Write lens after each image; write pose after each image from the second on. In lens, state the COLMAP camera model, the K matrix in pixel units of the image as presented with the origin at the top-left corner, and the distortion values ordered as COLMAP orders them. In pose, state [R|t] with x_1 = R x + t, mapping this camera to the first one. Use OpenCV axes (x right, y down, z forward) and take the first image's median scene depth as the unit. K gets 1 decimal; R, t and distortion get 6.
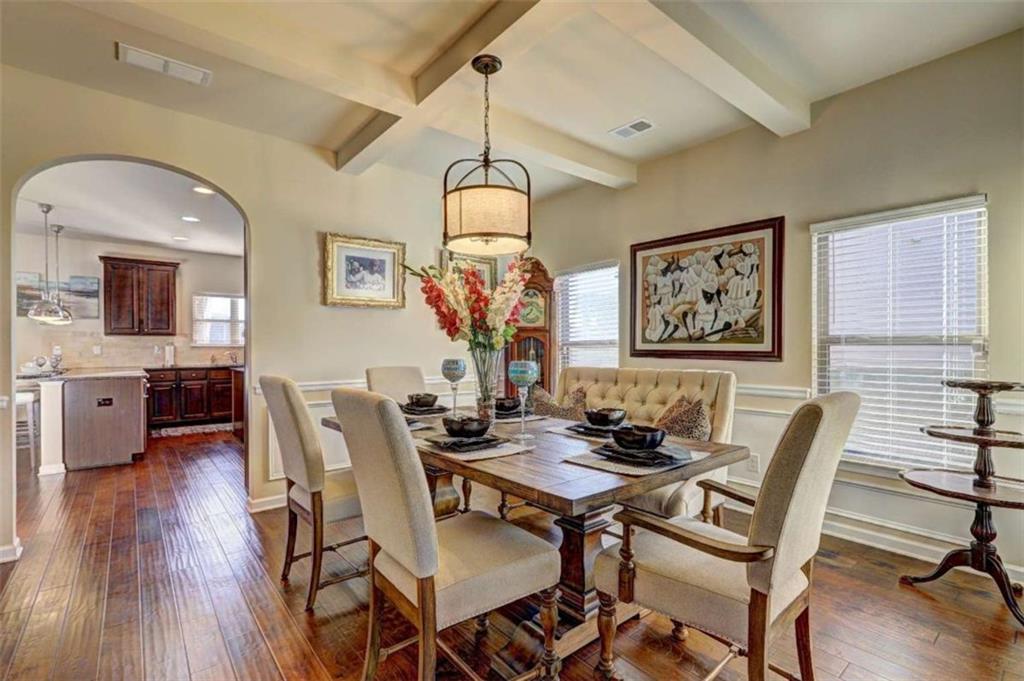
lens RADIAL K [[453.0, 0, 510.0], [0, 453.0, 347.2], [0, 0, 1]] dist [0.001187, 0.000473]
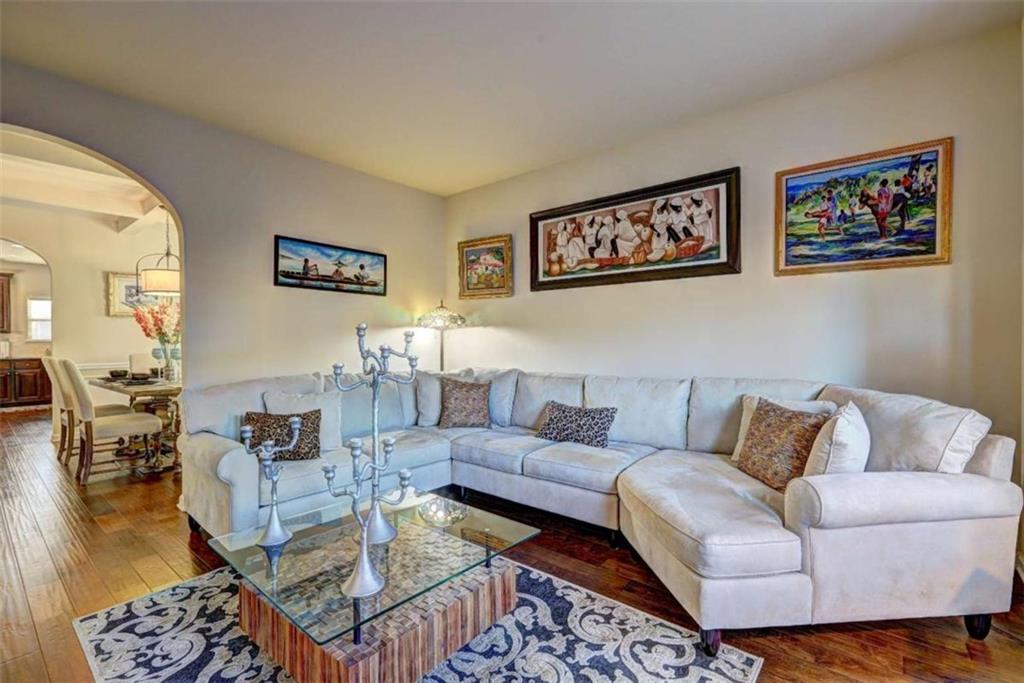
lens RADIAL K [[453.0, 0, 513.3], [0, 453.0, 340.6], [0, 0, 1]] dist [0.001187, 0.000473]
pose [[0.983915, -0.005535, 0.178551, 0.712650], [0.004939, 0.999981, 0.003783, -0.005150], [-0.178568, -0.002840, 0.983923, -0.840205]]
